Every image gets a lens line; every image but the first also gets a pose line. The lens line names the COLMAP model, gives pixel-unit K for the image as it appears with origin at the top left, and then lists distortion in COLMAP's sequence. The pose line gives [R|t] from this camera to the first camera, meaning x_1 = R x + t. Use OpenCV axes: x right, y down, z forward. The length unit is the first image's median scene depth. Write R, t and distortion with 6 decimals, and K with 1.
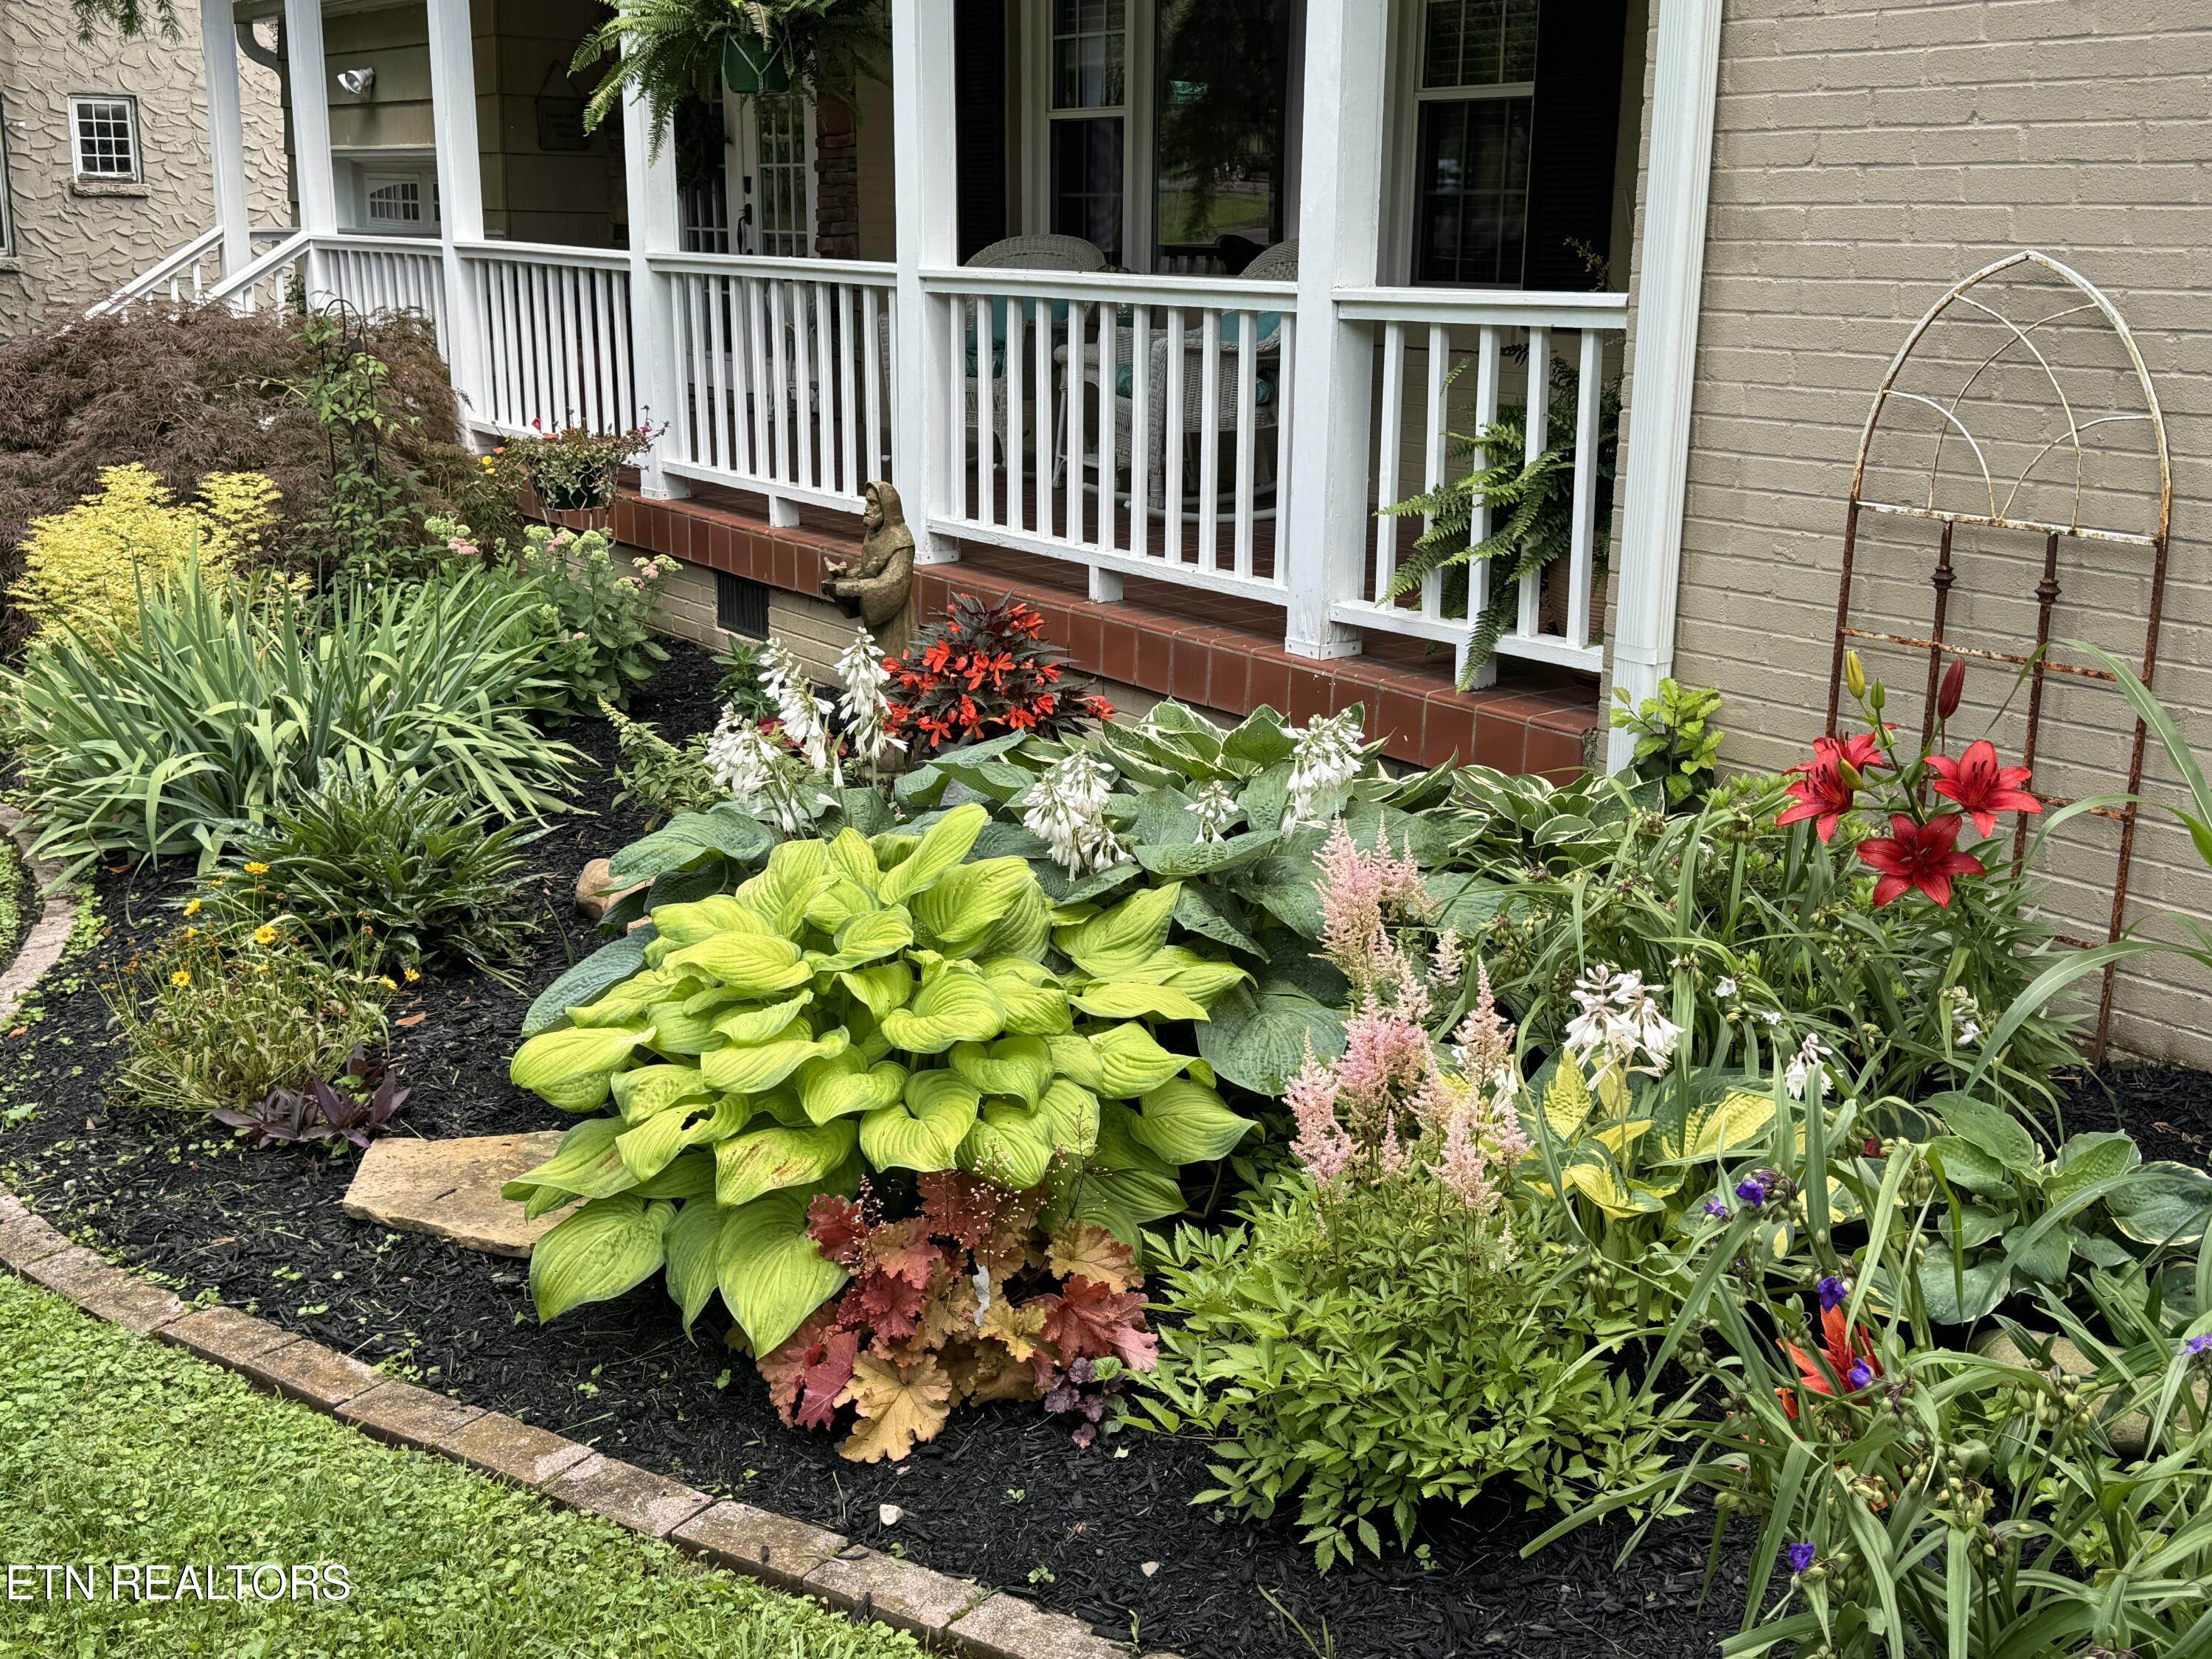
lens RADIAL K [[2385.3, 0, 1100.8], [0, 2385.3, 837.2], [0, 0, 1]] dist [0.200725, -0.439385]
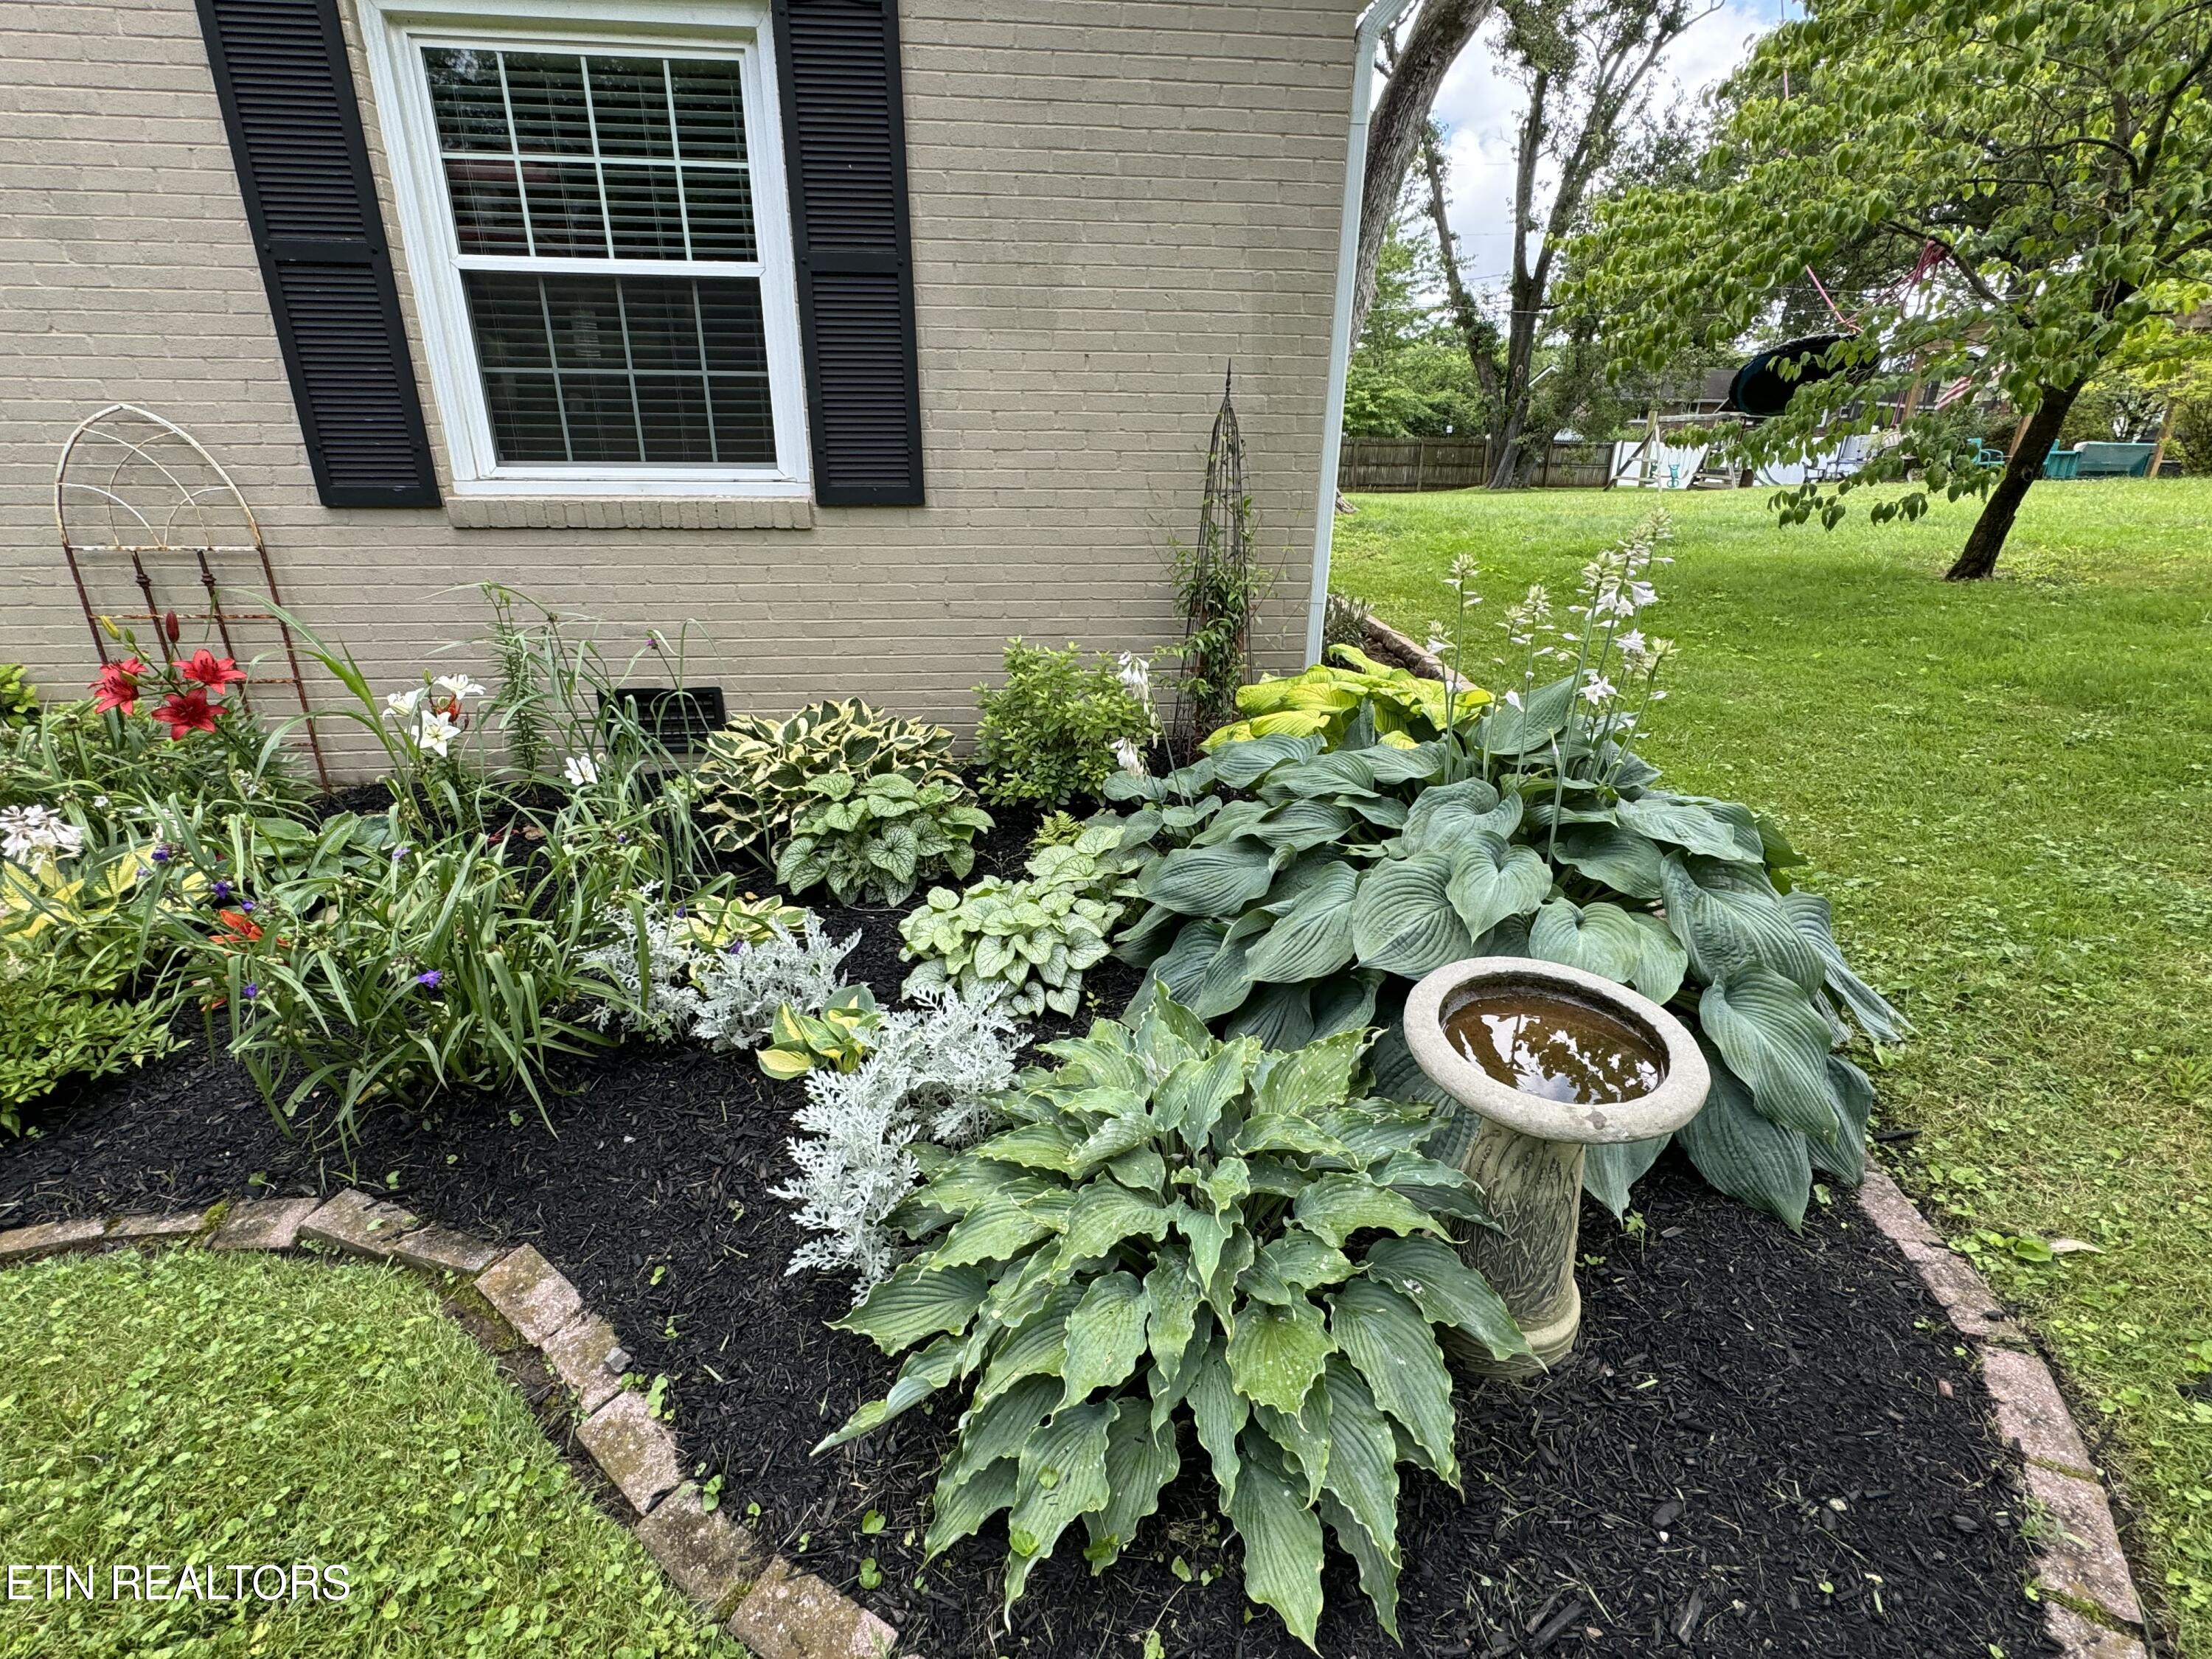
lens RADIAL K [[1074.0, 0, 1119.8], [0, 1074.0, 828.2], [0, 0, 1]] dist [-0.000710, -0.000147]
pose [[0.480693, -0.324339, 0.814701, -0.045448], [0.213974, 0.944382, 0.249716, 0.038006], [-0.850382, 0.054288, 0.523358, -0.111251]]
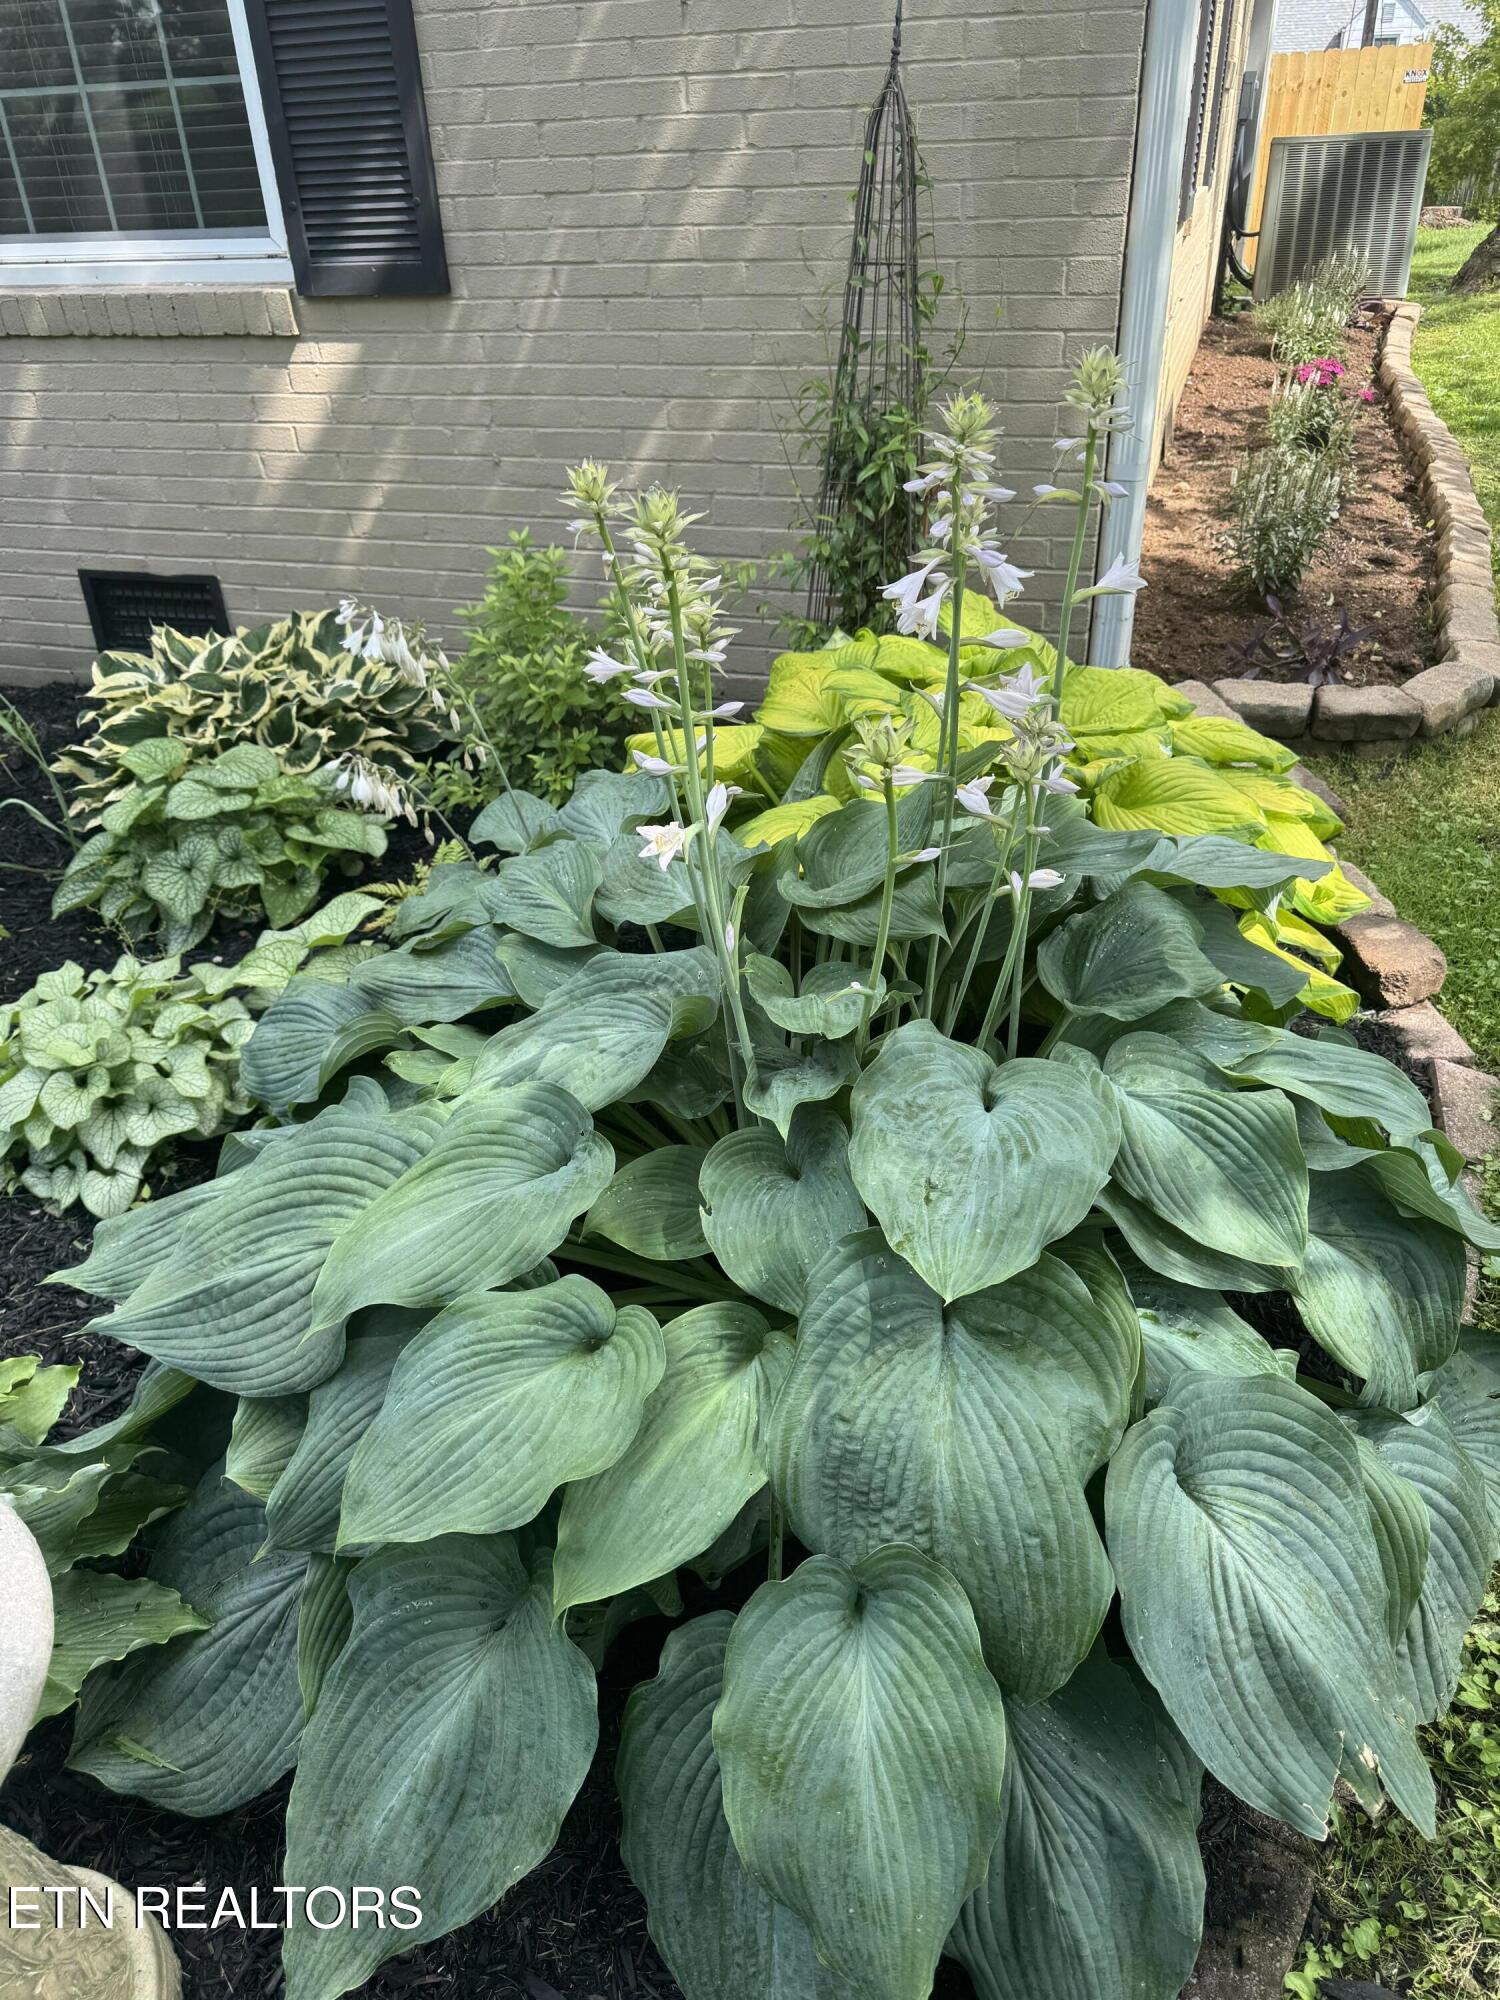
lens RADIAL K [[1405.1, 0, 750.0], [0, 1405.1, 1000.0], [0, 0, 1]] dist [-0.008556, -0.004411]
pose [[0.789110, -0.357592, 0.499433, 0.419224], [0.195162, 0.916902, 0.348140, 0.095795], [-0.582424, -0.177250, 0.793325, -0.279814]]
